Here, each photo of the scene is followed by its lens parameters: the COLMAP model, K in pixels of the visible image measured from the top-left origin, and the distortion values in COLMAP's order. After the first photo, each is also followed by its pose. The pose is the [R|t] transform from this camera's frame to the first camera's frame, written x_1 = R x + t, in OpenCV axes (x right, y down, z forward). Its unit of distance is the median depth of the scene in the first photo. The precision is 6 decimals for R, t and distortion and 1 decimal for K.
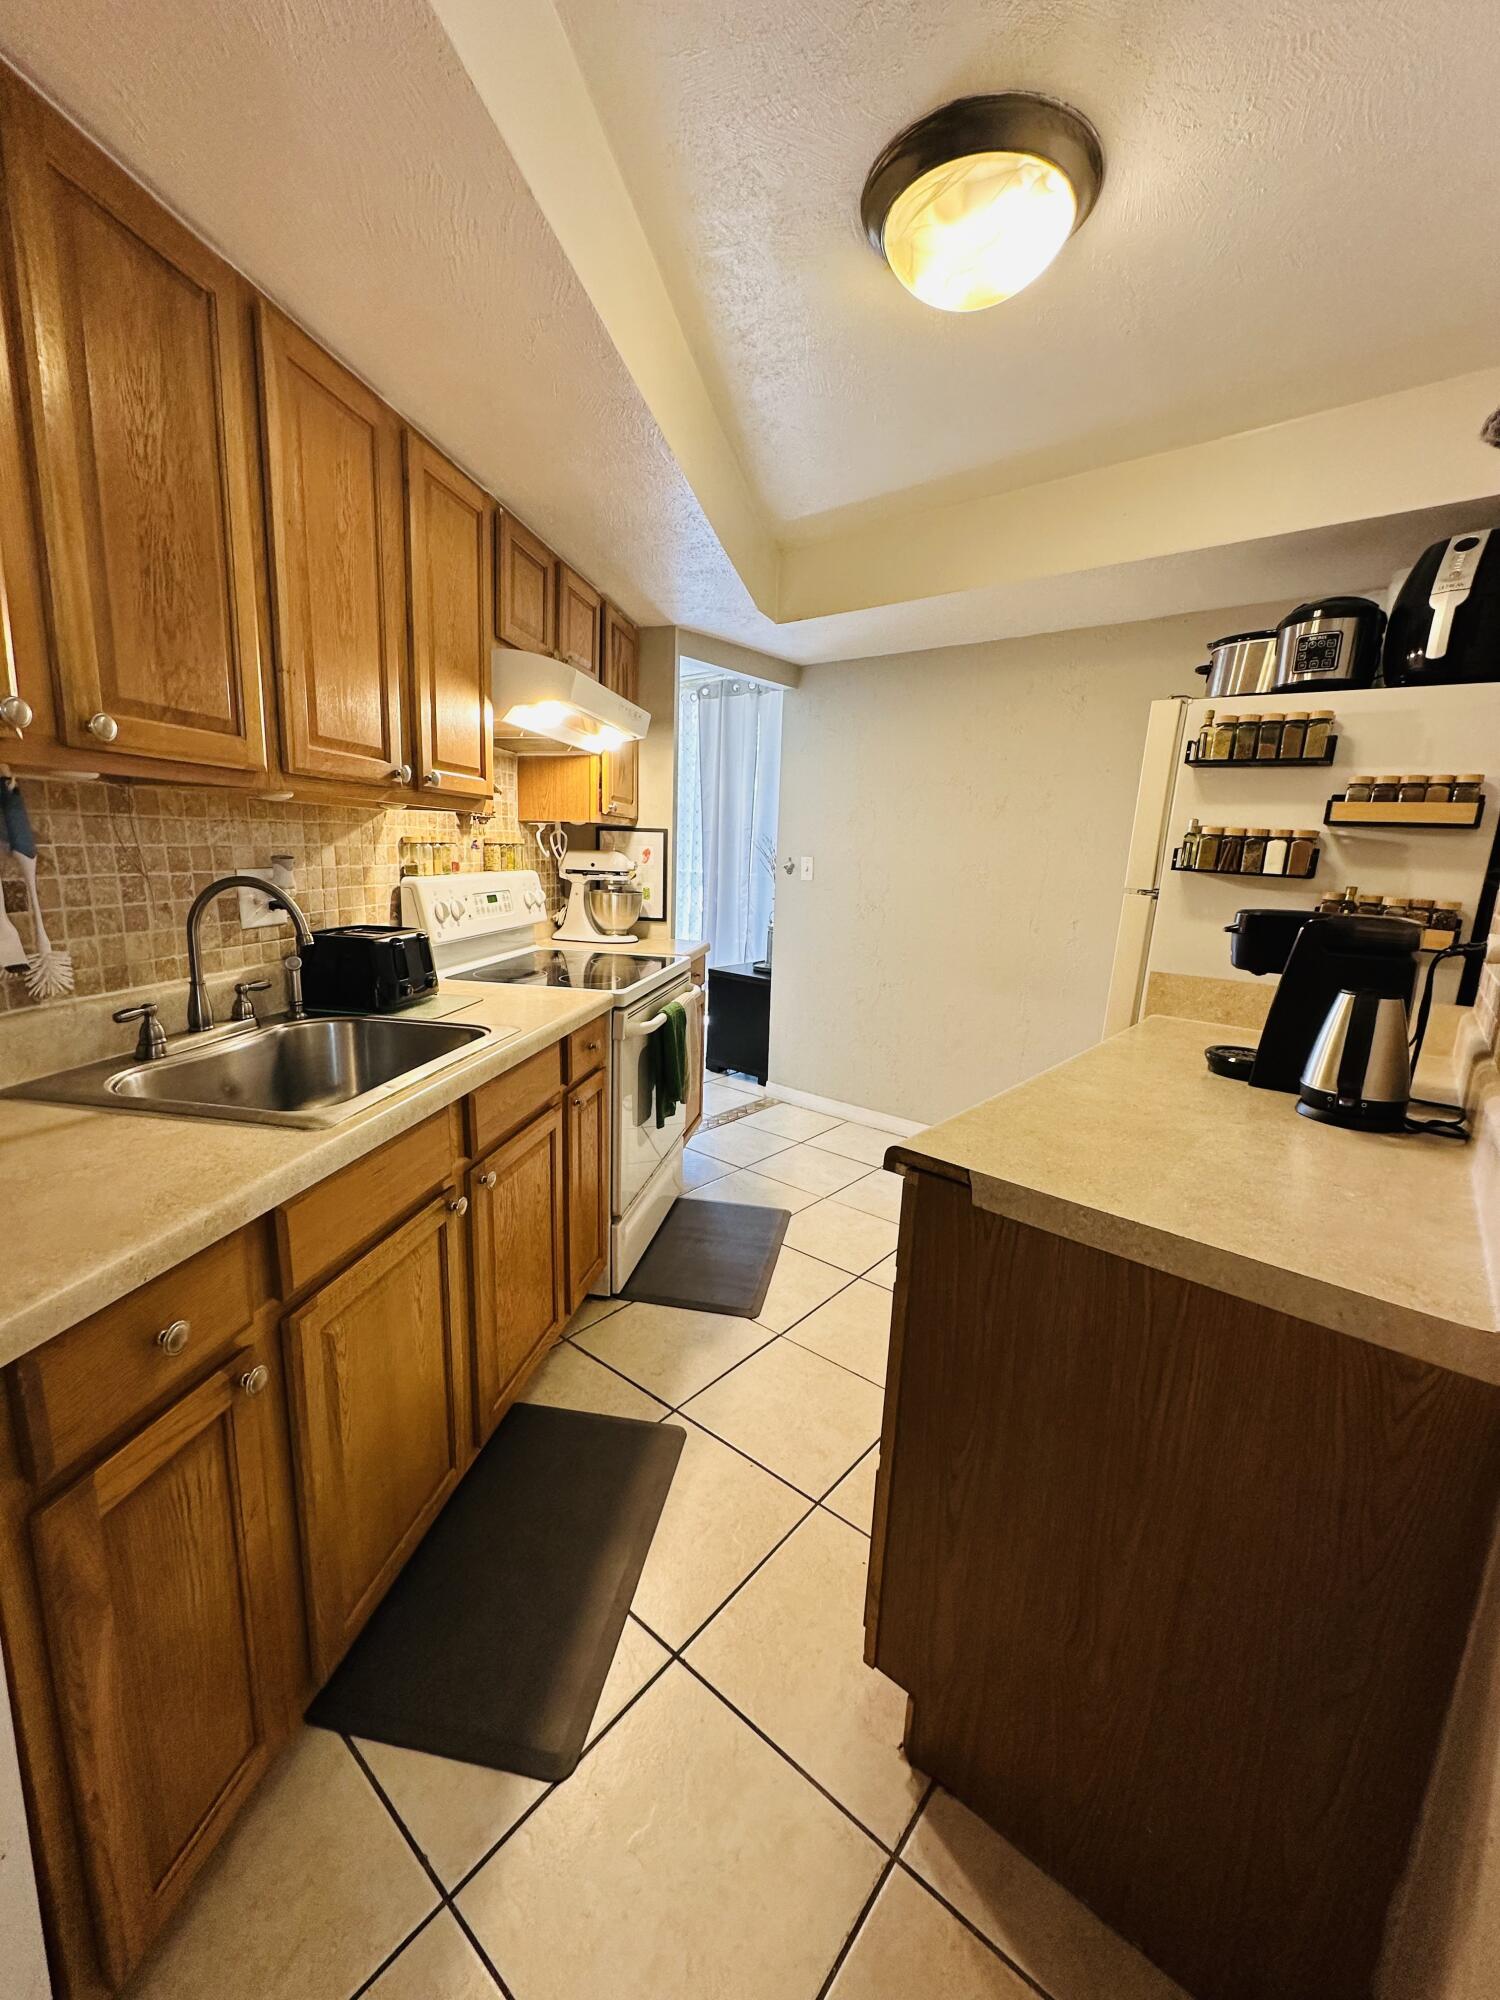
lens RADIAL K [[808.9, 0, 745.0], [0, 808.9, 994.6], [0, 0, 1]] dist [-0.007969, 0.000190]
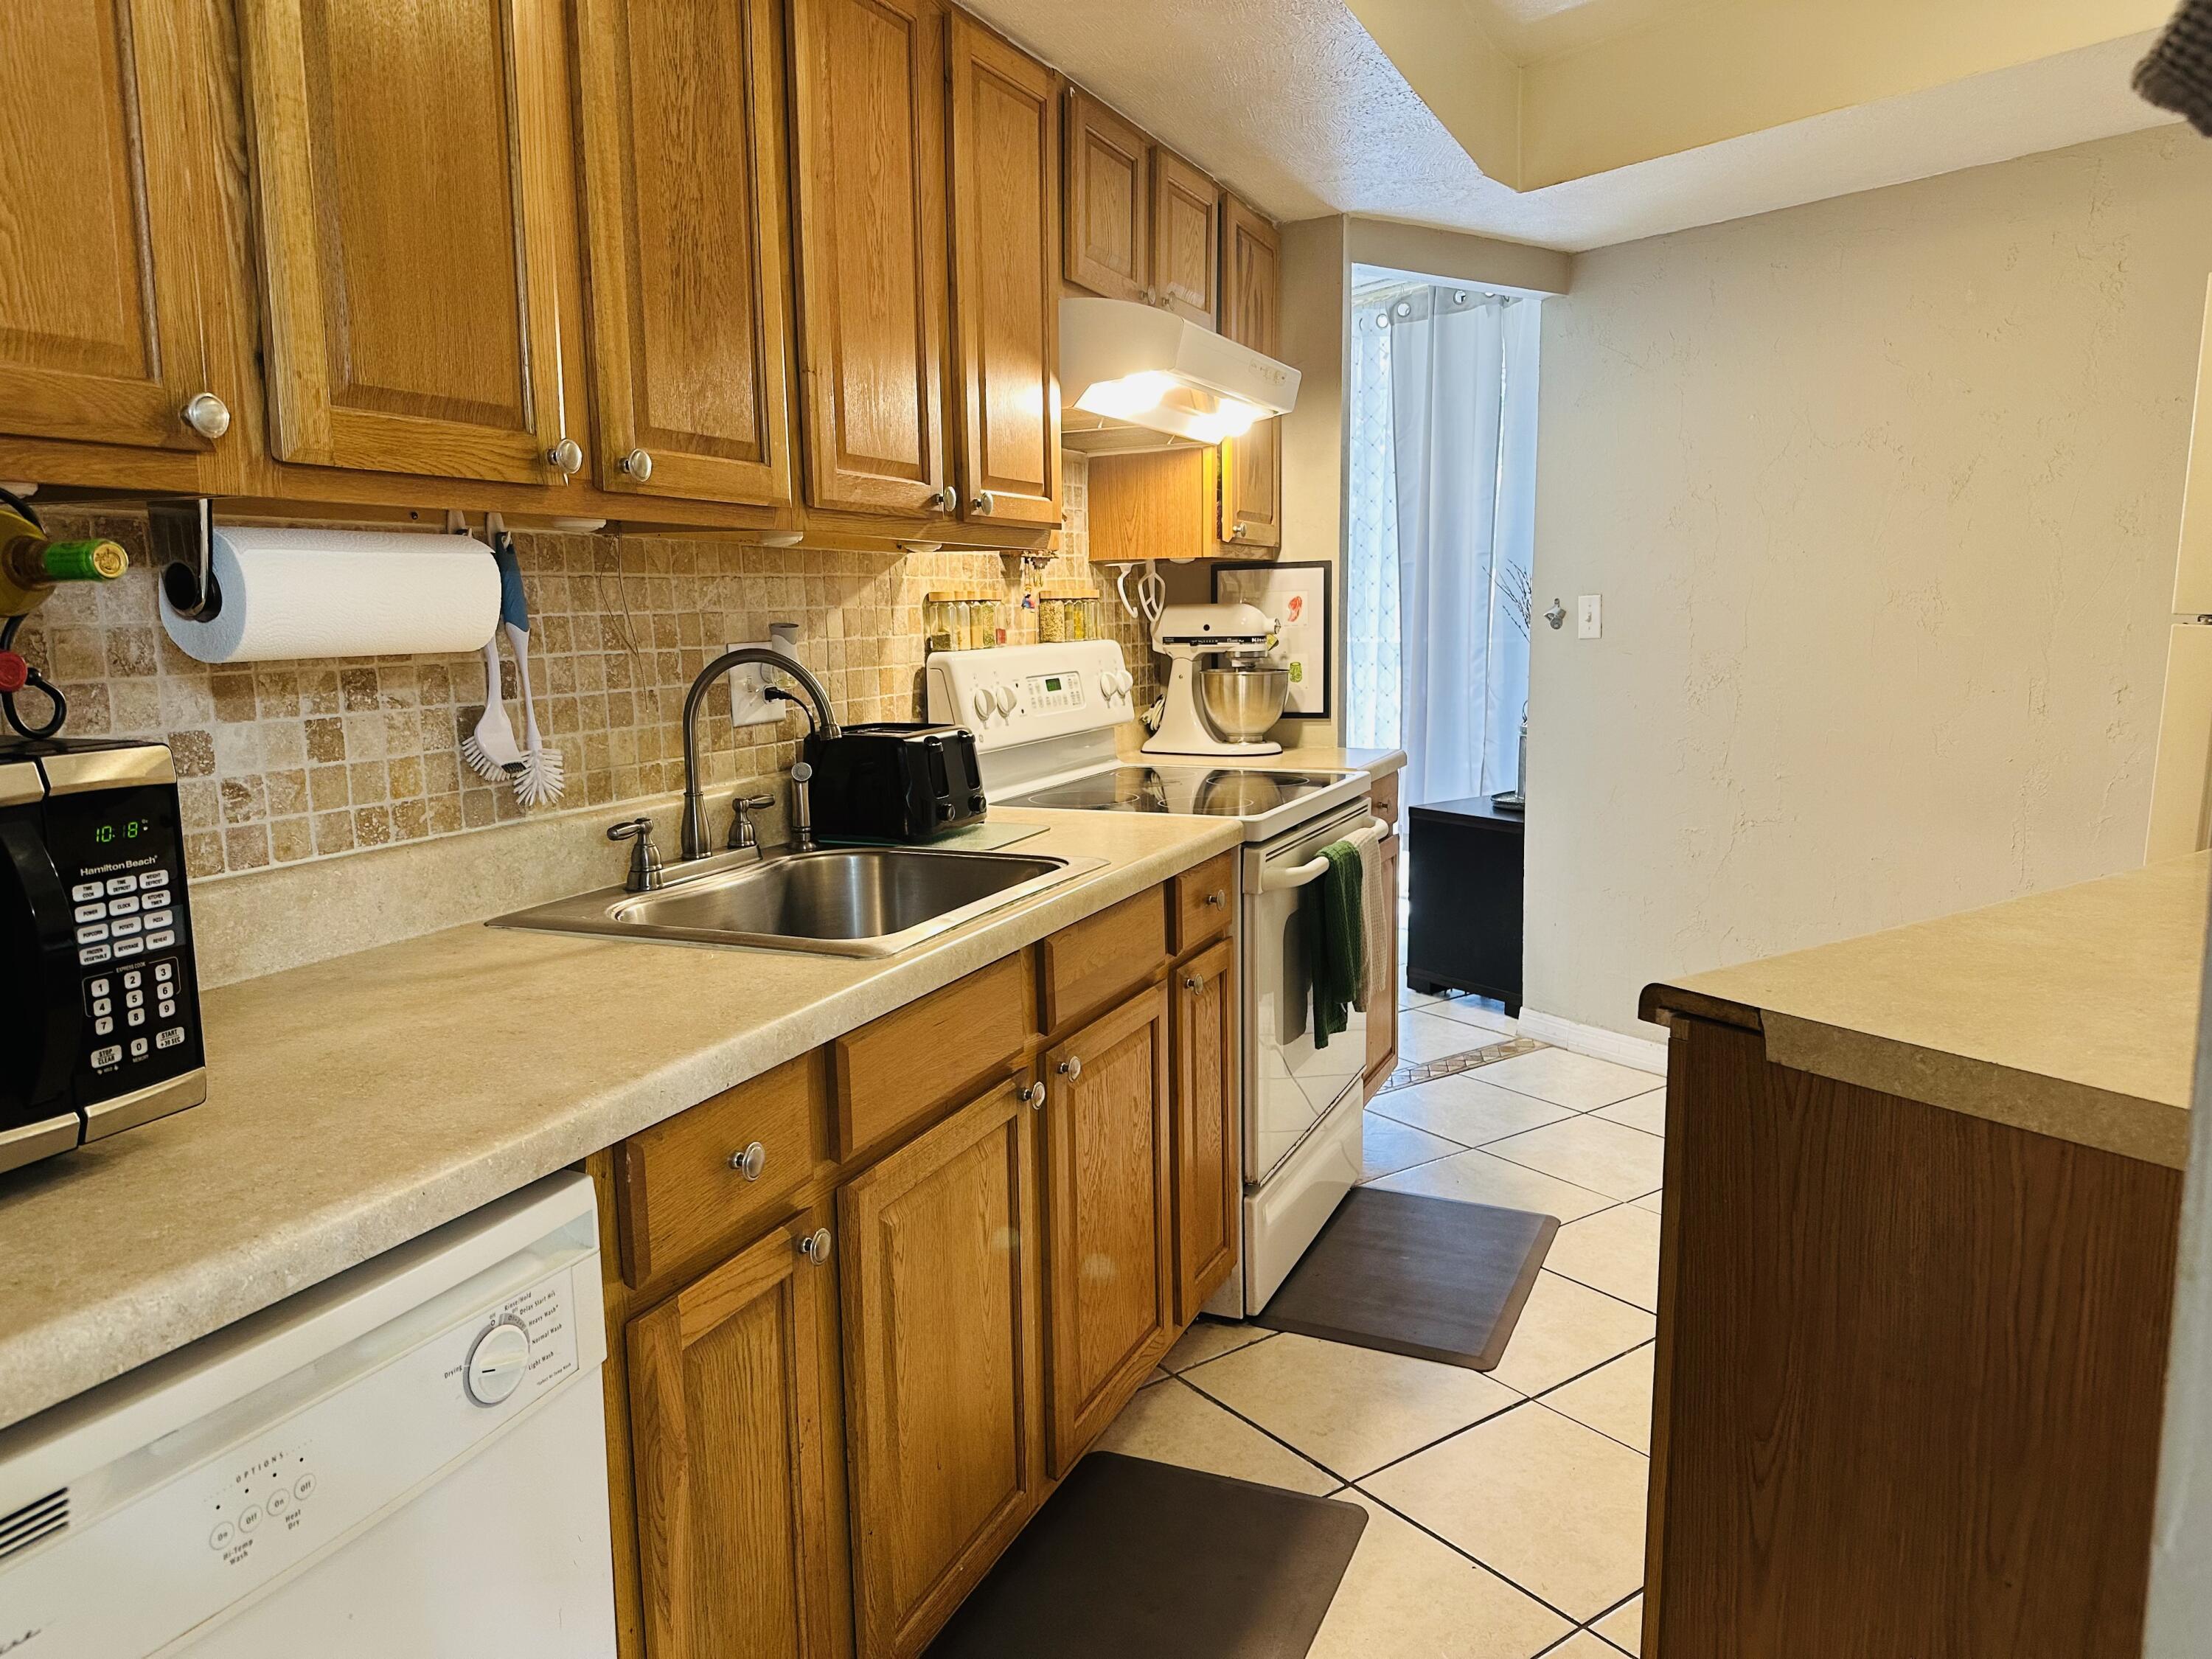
lens RADIAL K [[1604.4, 0, 1096.4], [0, 1604.4, 842.9], [0, 0, 1]] dist [0.049961, -0.056478]
pose [[0.969156, -0.013495, -0.246079, 0.042178], [0.004846, 0.999350, -0.035720, 0.074439], [0.246401, 0.033426, 0.968591, -0.302541]]
